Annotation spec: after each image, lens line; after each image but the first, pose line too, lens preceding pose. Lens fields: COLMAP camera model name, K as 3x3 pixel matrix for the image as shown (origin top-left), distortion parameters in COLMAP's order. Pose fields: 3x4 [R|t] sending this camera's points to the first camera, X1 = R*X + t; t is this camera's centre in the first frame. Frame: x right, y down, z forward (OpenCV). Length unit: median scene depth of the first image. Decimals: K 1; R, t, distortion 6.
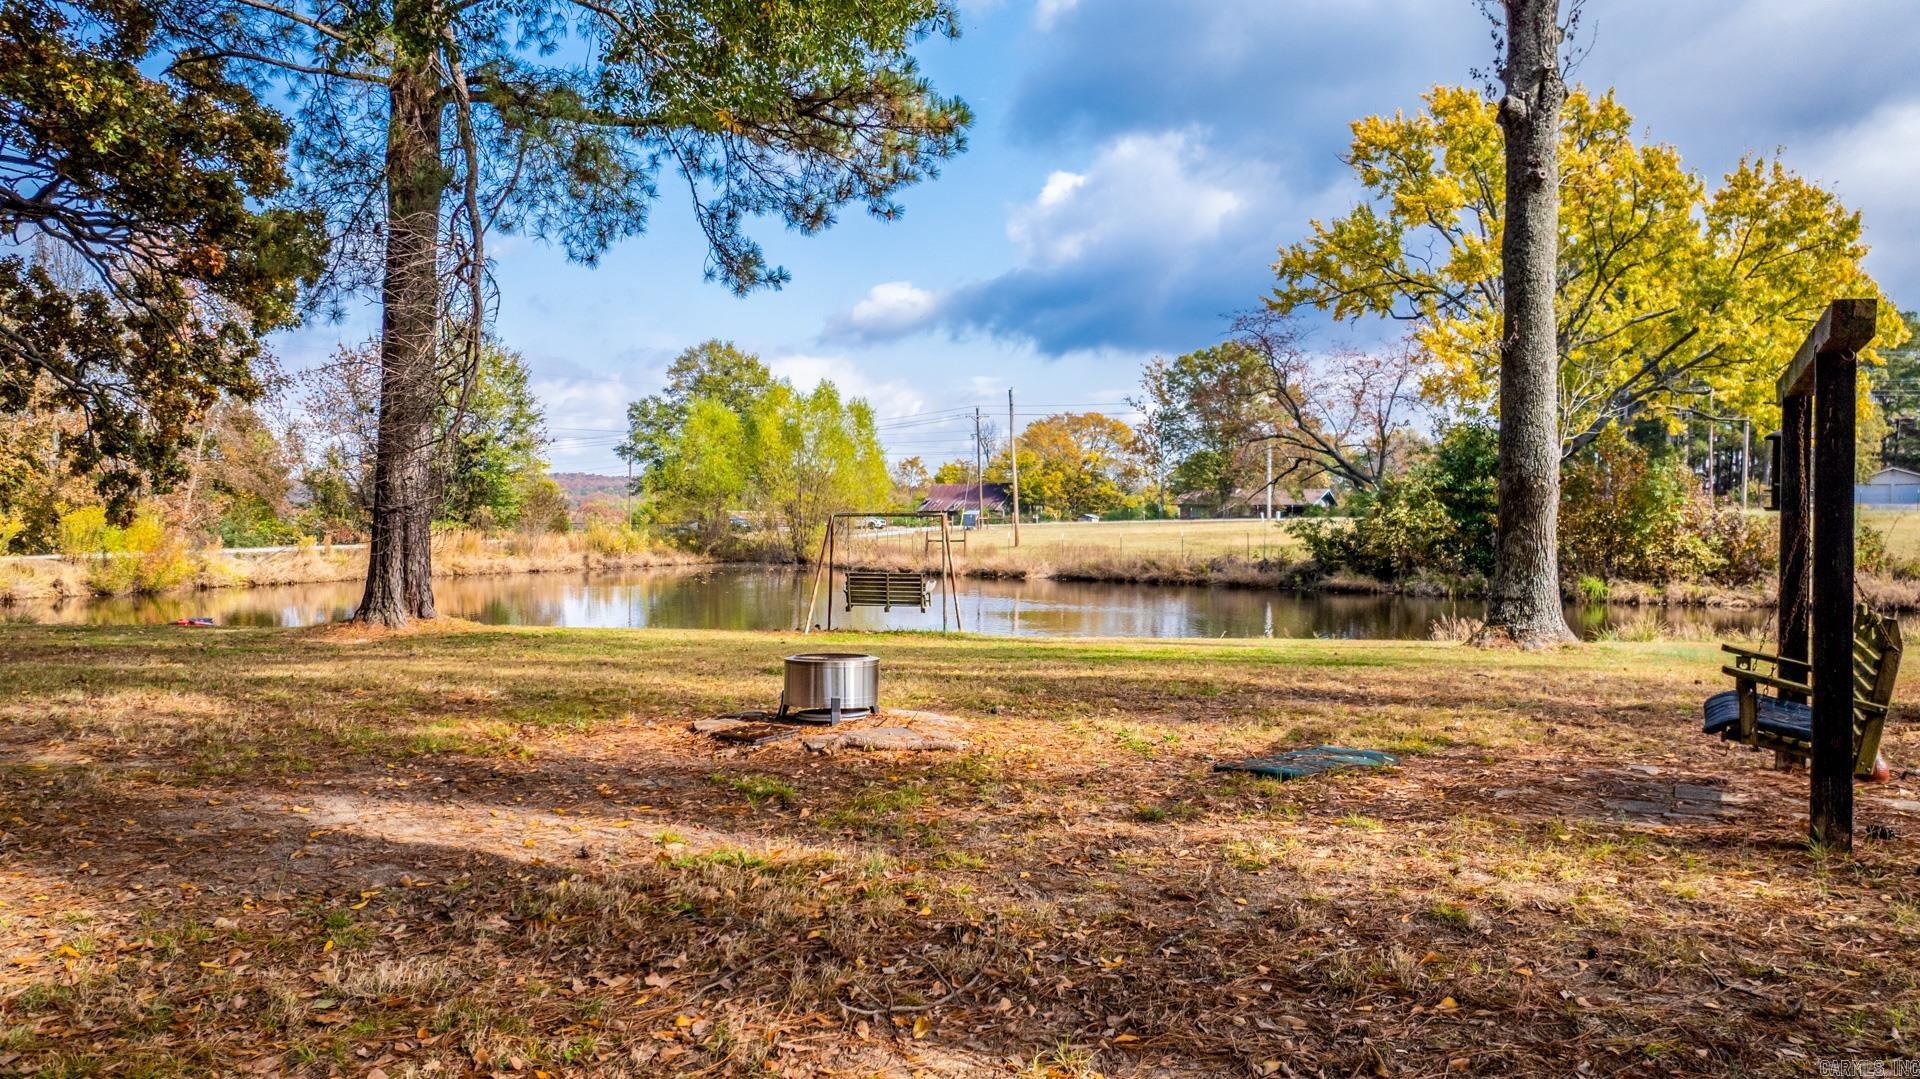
lens RADIAL K [[1391.9, 0, 960.0], [0, 1391.9, 539.5], [0, 0, 1]] dist [-0.019065, -0.001342]
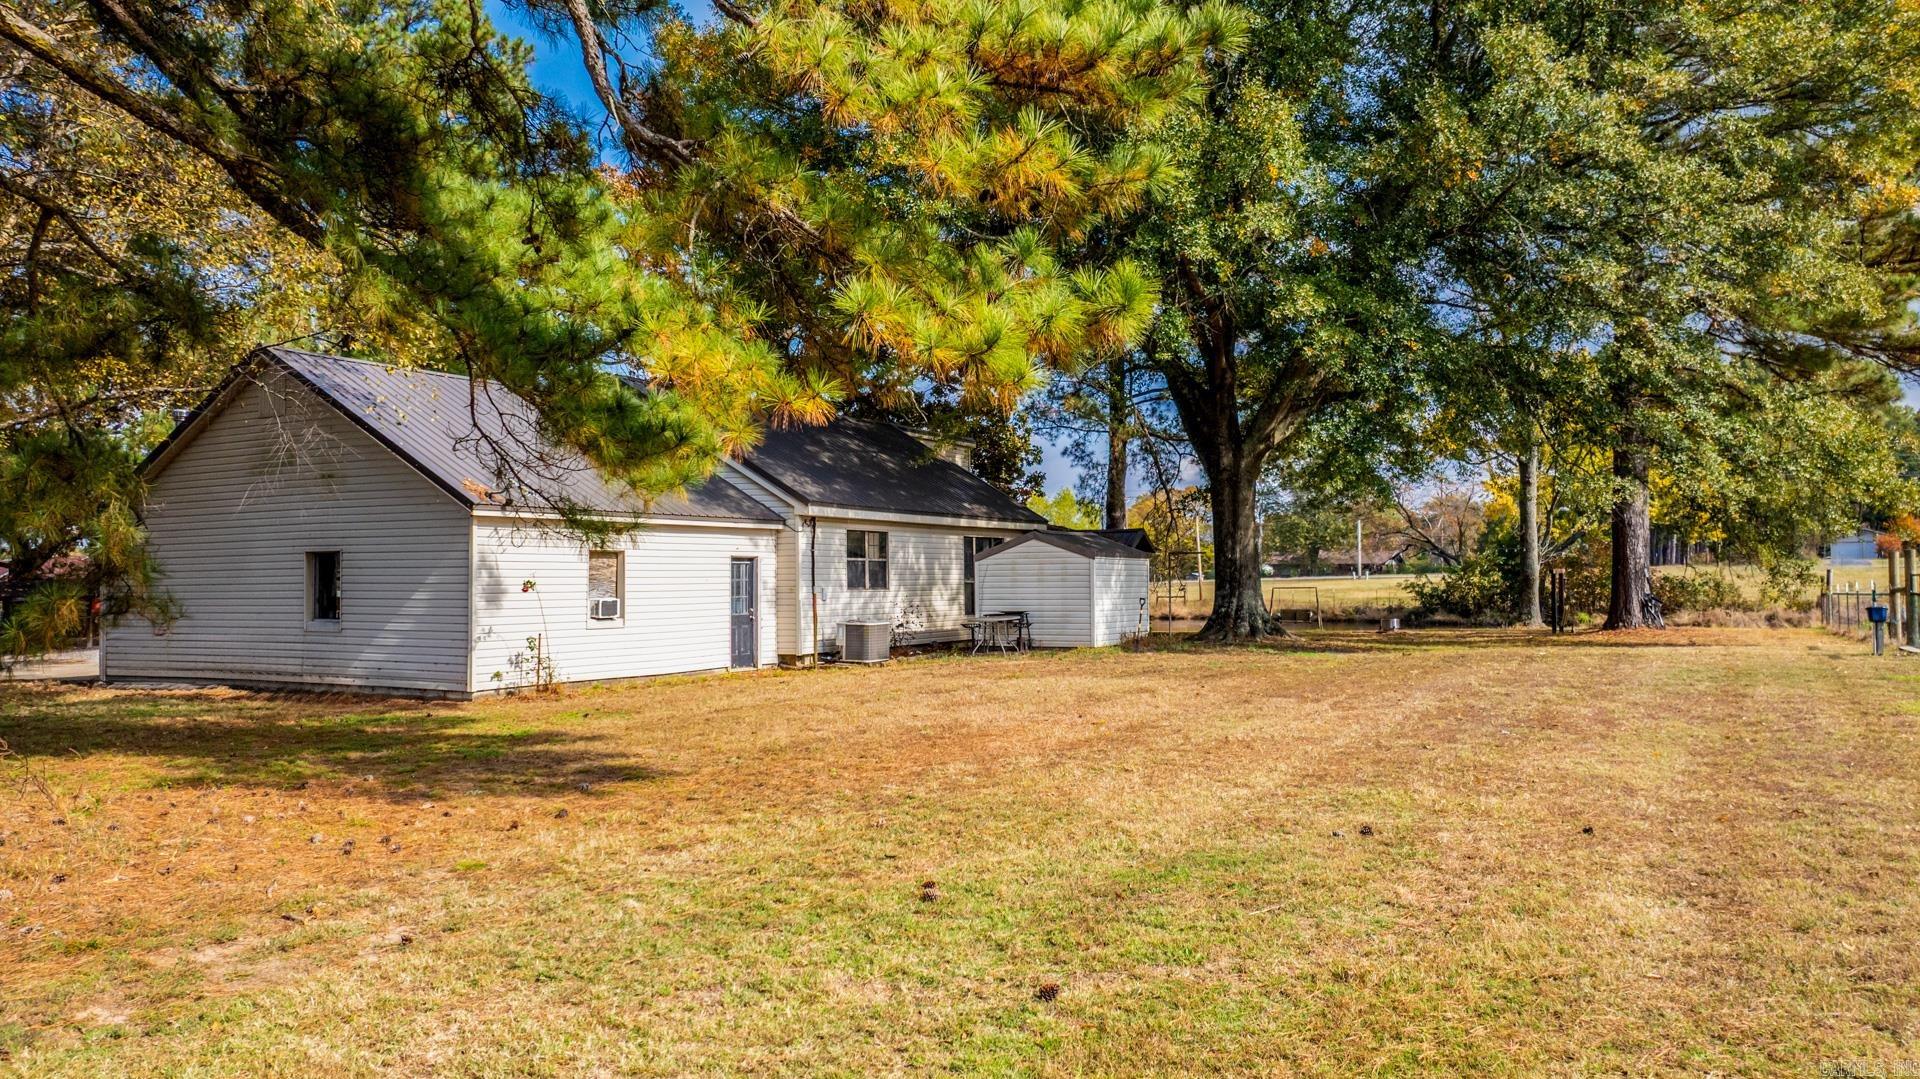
lens RADIAL K [[1391.9, 0, 960.0], [0, 1391.9, 539.5], [0, 0, 1]] dist [-0.019065, -0.001342]
pose [[0.999302, -0.016300, -0.033625, -0.232128], [0.014938, 0.999073, -0.040373, -0.005324], [0.034252, 0.039843, 0.998619, -0.656421]]
